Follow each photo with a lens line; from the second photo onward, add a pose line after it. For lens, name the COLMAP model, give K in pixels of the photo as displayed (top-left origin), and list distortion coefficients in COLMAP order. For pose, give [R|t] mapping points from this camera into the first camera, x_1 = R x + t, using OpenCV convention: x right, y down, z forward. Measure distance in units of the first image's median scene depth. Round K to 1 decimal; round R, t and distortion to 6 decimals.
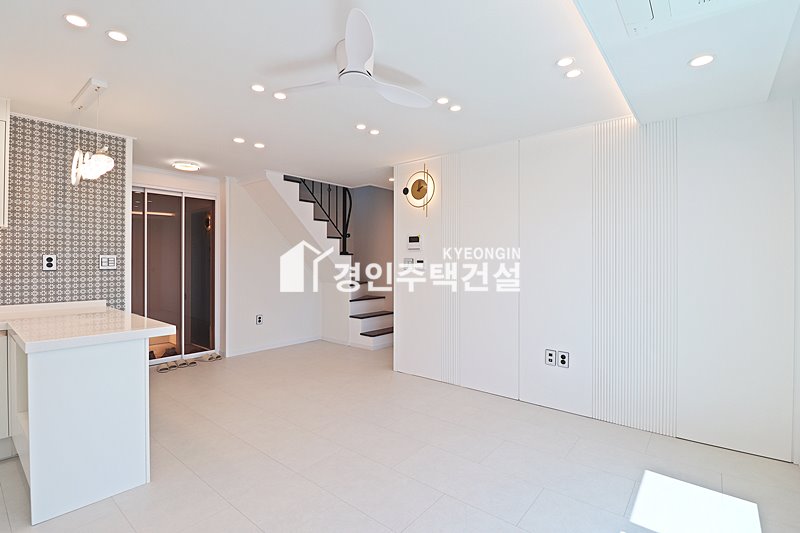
lens RADIAL K [[371.0, 0, 400.9], [0, 371.0, 261.8], [0, 0, 1]] dist [-0.003533, -0.011202]
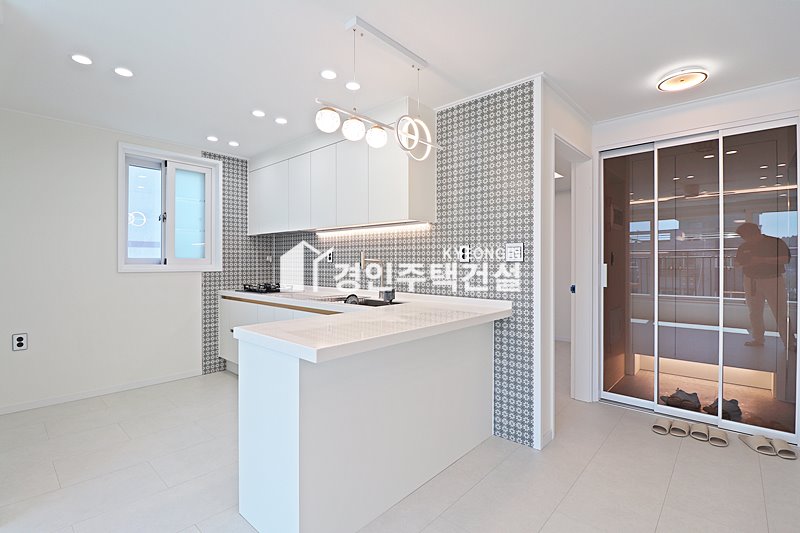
lens RADIAL K [[371.0, 0, 399.5], [0, 371.0, 263.1], [0, 0, 1]] dist [-0.003533, -0.011202]
pose [[-0.040950, -0.002508, -0.999158, -0.016008], [-0.005989, 0.999980, -0.002265, 0.021504], [0.999143, 0.005891, -0.040964, 0.652706]]
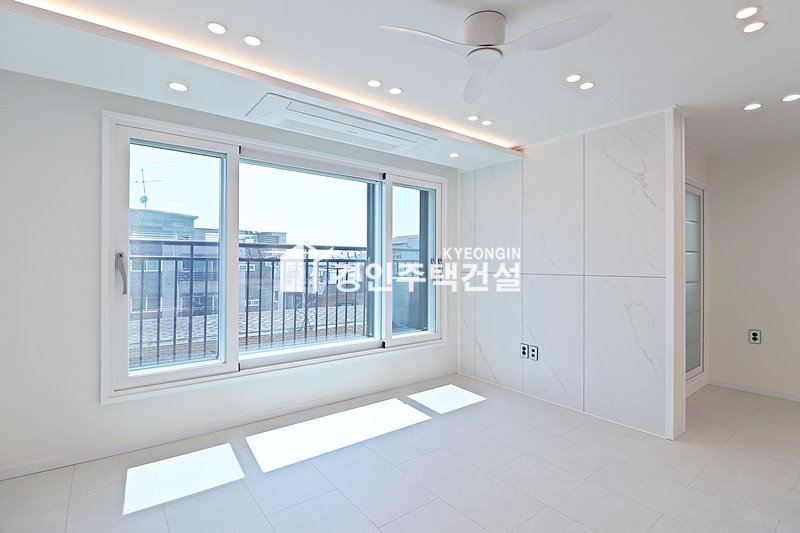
lens RADIAL K [[371.0, 0, 400.1], [0, 371.0, 261.0], [0, 0, 1]] dist [-0.003533, -0.011202]
pose [[-0.977228, -0.002172, 0.212180, -0.055351], [-0.003391, 0.999980, -0.005384, 0.005348], [-0.212164, -0.005980, -0.977216, 0.938450]]
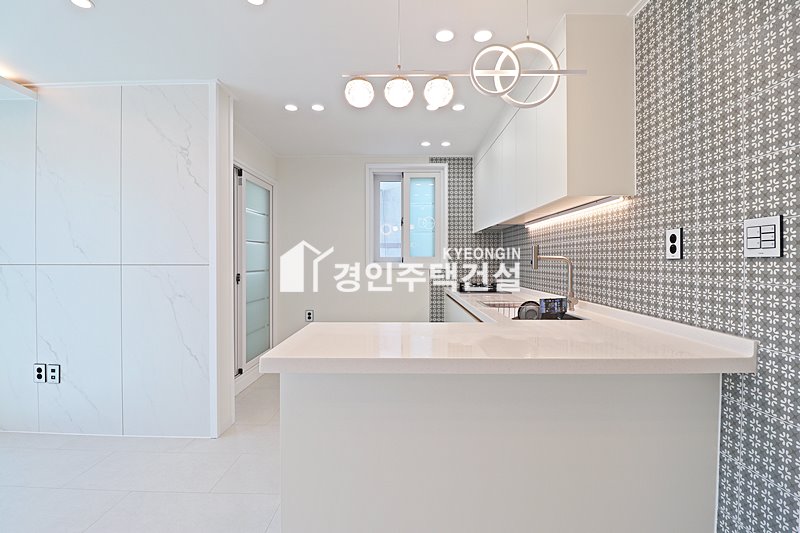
lens RADIAL K [[371.0, 0, 401.2], [0, 371.0, 261.9], [0, 0, 1]] dist [-0.003533, -0.011202]
pose [[-0.775749, -0.002241, -0.631037, -0.248239], [-0.005832, 0.999976, 0.003617, 0.020748], [0.631015, 0.006486, -0.775744, 0.866695]]
